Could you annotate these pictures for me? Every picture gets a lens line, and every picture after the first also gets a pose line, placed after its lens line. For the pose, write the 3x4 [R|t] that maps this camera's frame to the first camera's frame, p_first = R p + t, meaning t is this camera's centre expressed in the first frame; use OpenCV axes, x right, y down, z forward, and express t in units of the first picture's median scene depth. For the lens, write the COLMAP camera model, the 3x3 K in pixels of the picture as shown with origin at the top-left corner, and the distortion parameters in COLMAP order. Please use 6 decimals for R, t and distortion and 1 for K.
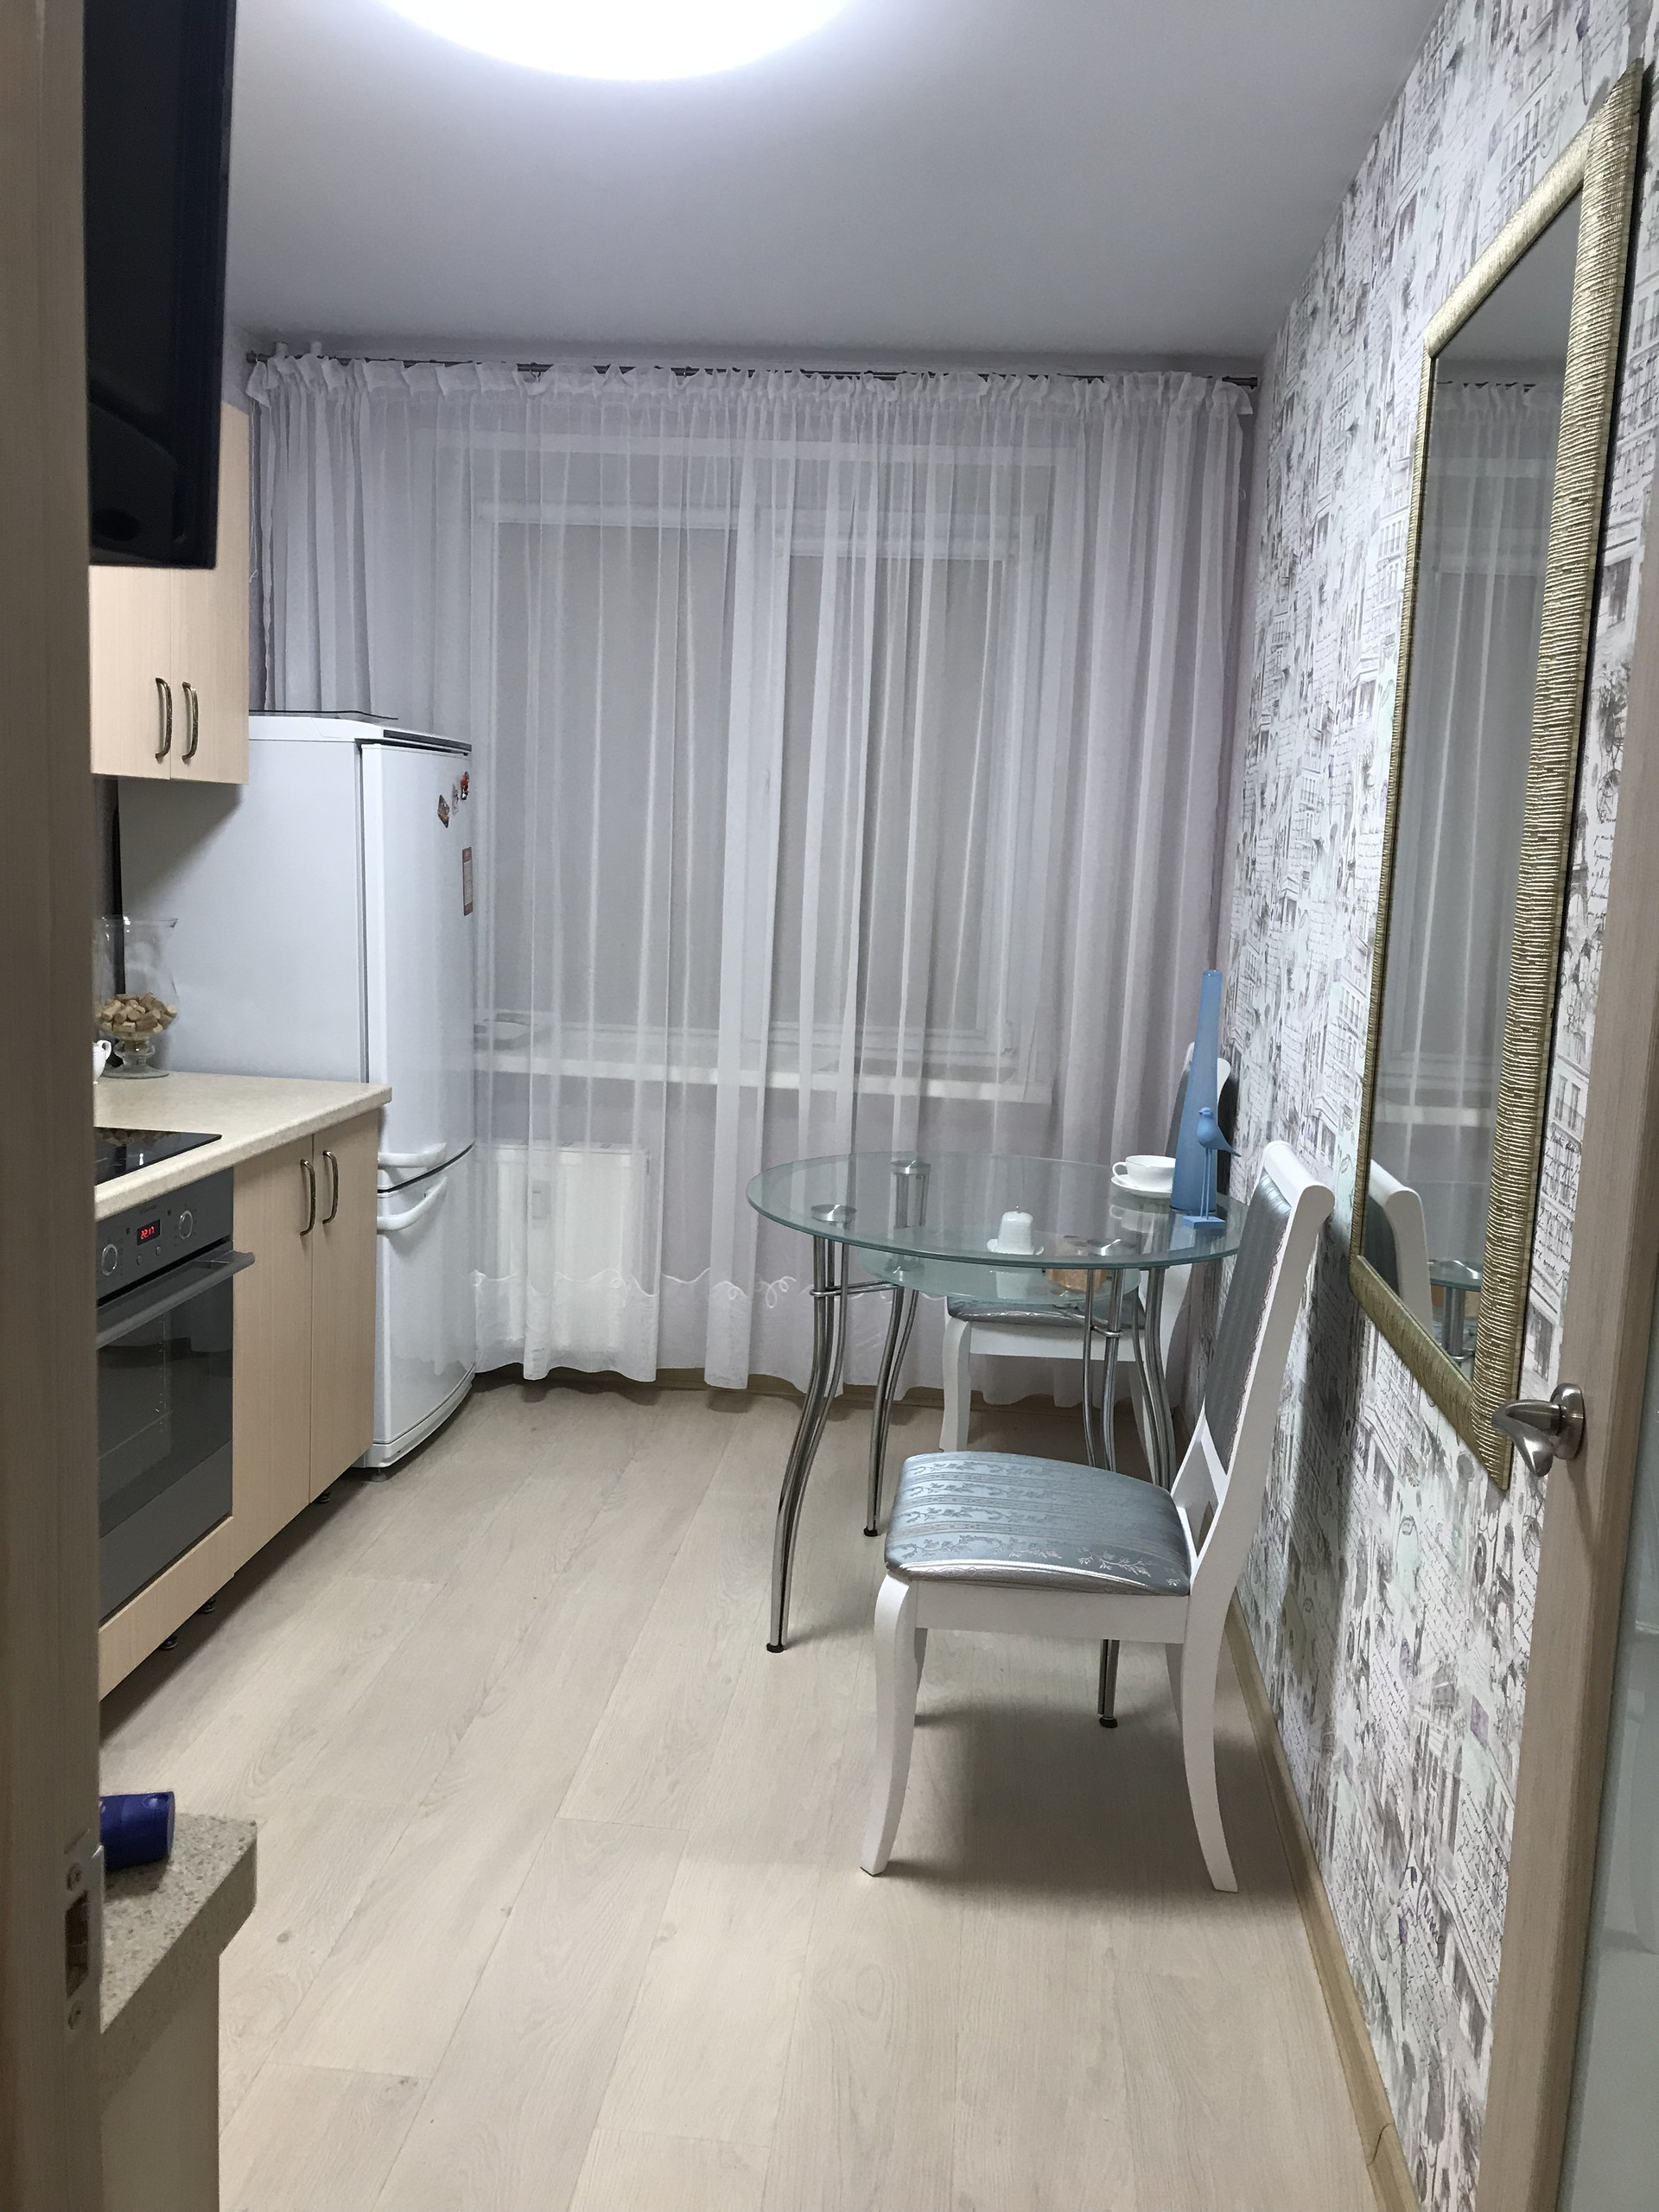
lens RADIAL K [[1835.6, 0, 827.4], [0, 1835.6, 1100.7], [0, 0, 1]] dist [0.045904, -0.052710]
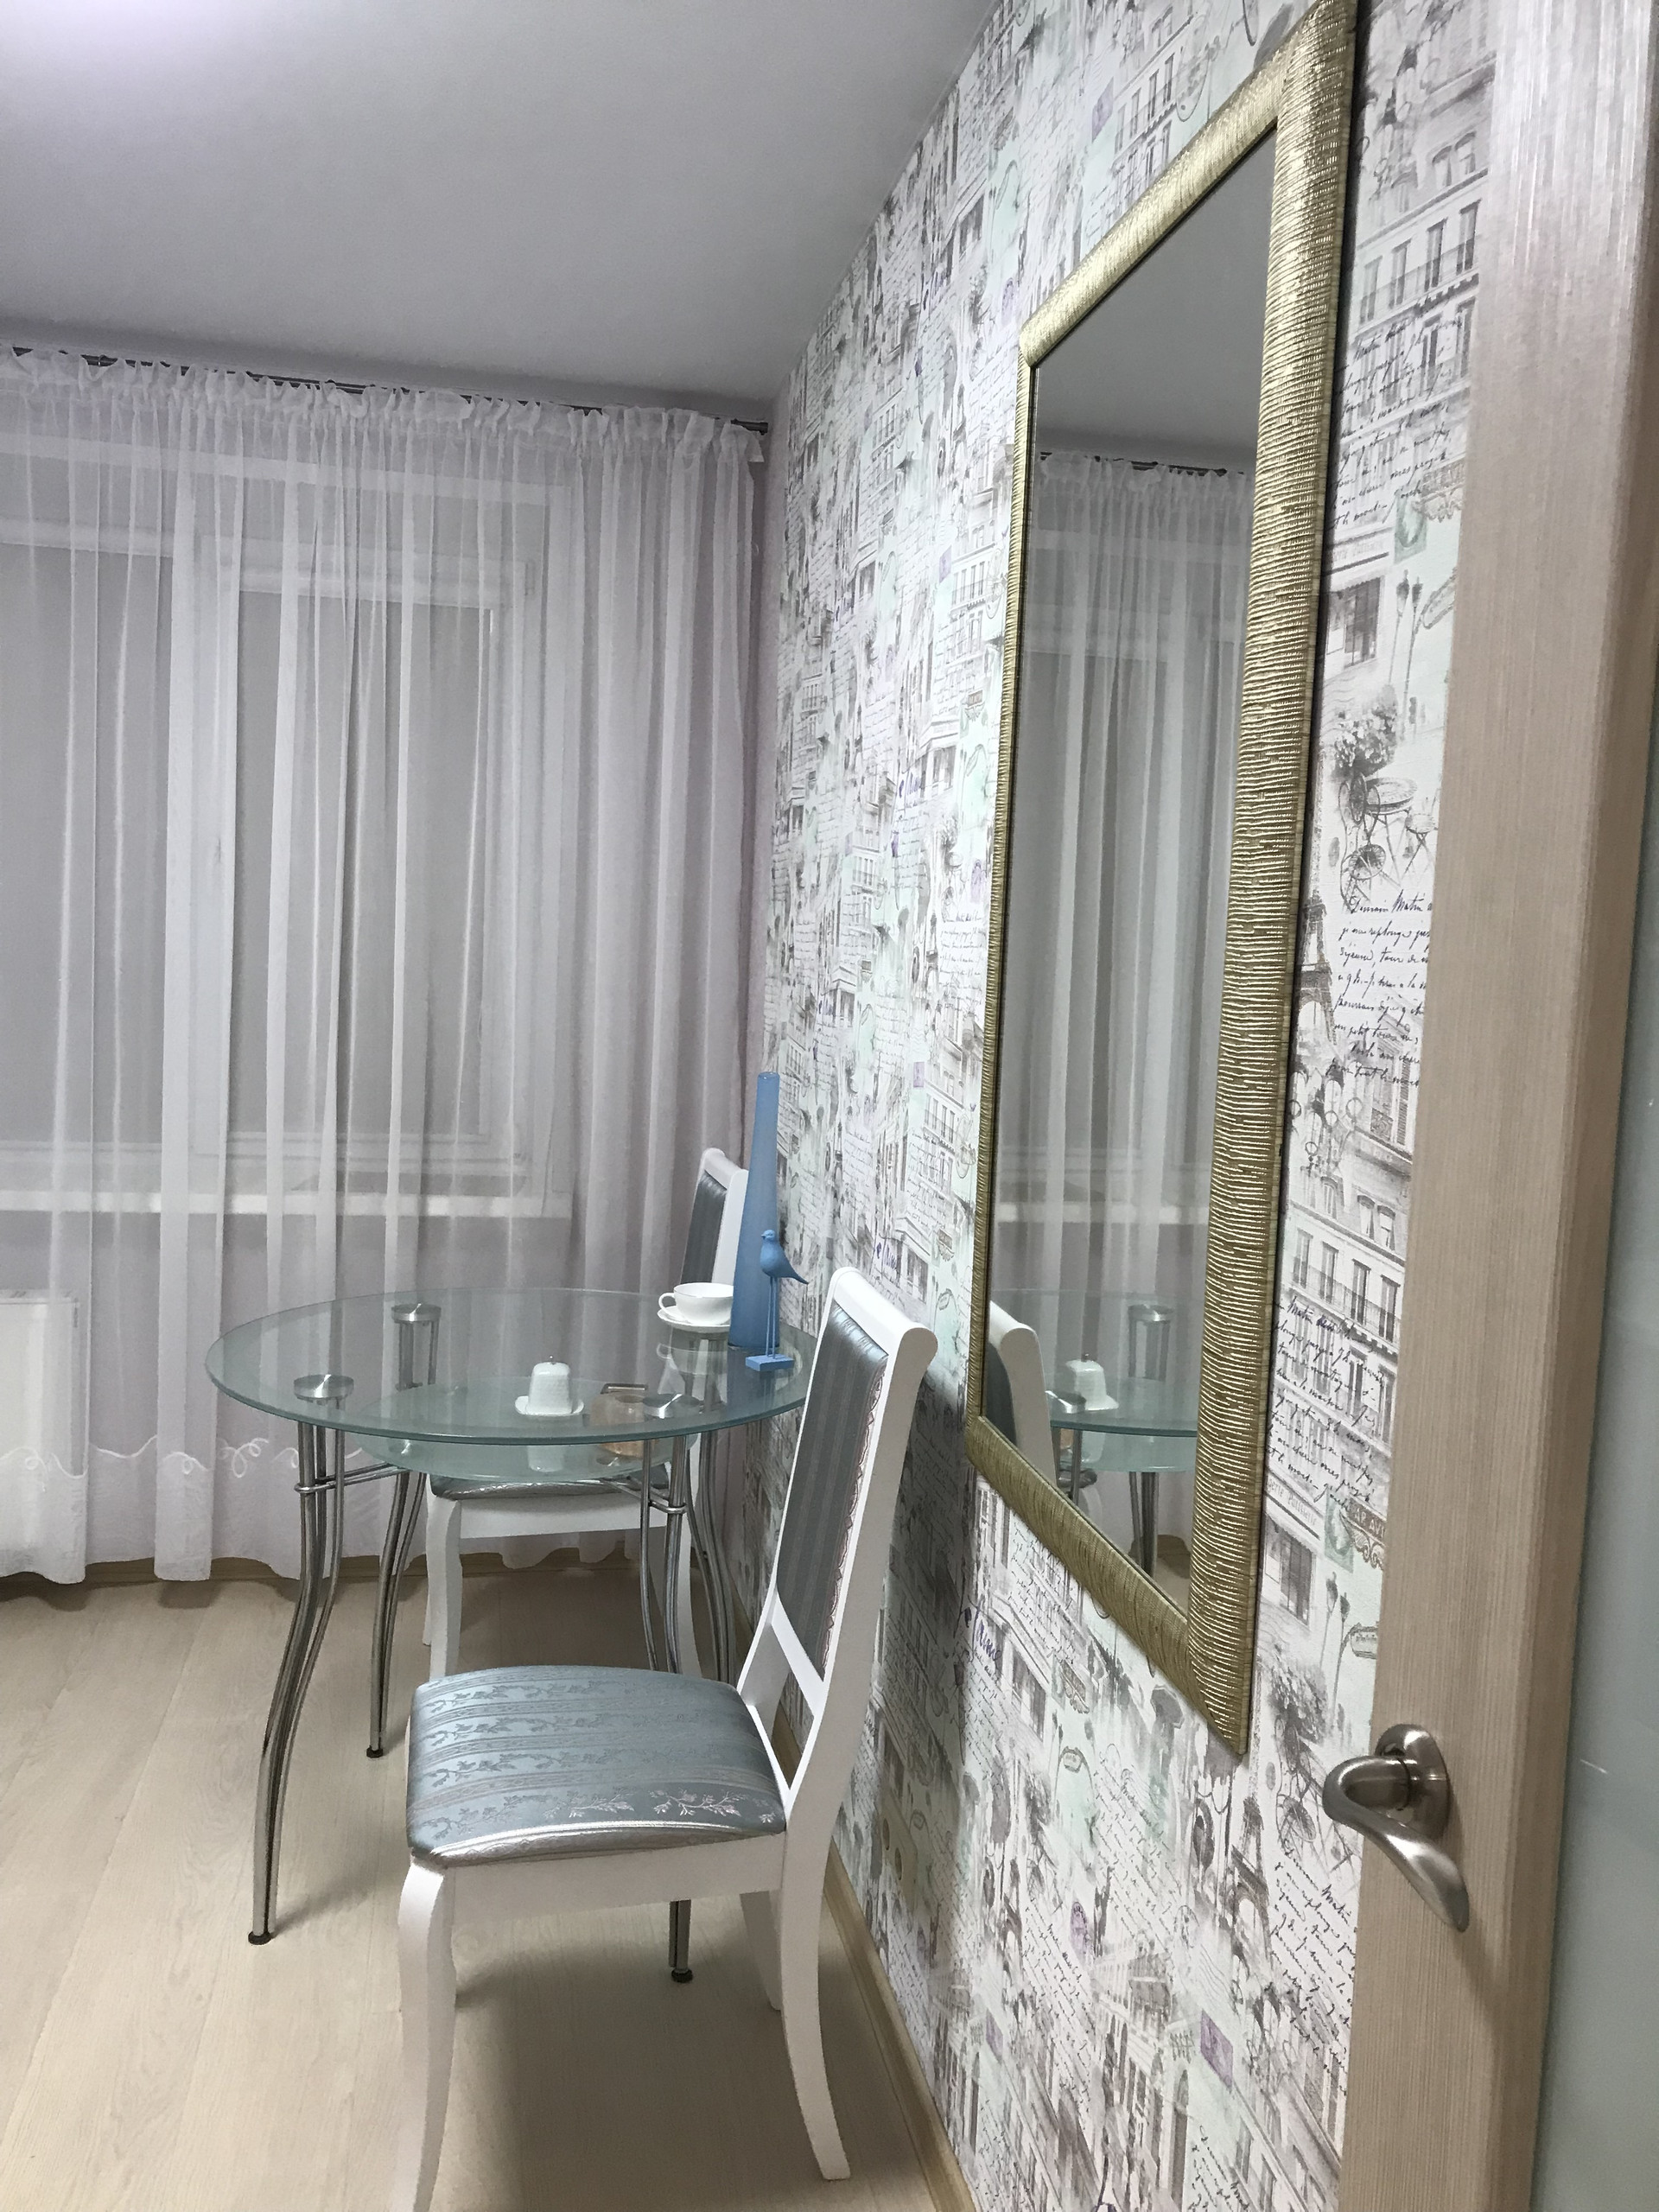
lens RADIAL K [[1835.6, 0, 831.7], [0, 1835.6, 1105.2], [0, 0, 1]] dist [0.045904, -0.052710]
pose [[0.958447, -0.027176, 0.283972, -0.008845], [0.038206, 0.998712, -0.033373, -0.023800], [-0.282700, 0.042835, 0.958252, 0.146985]]
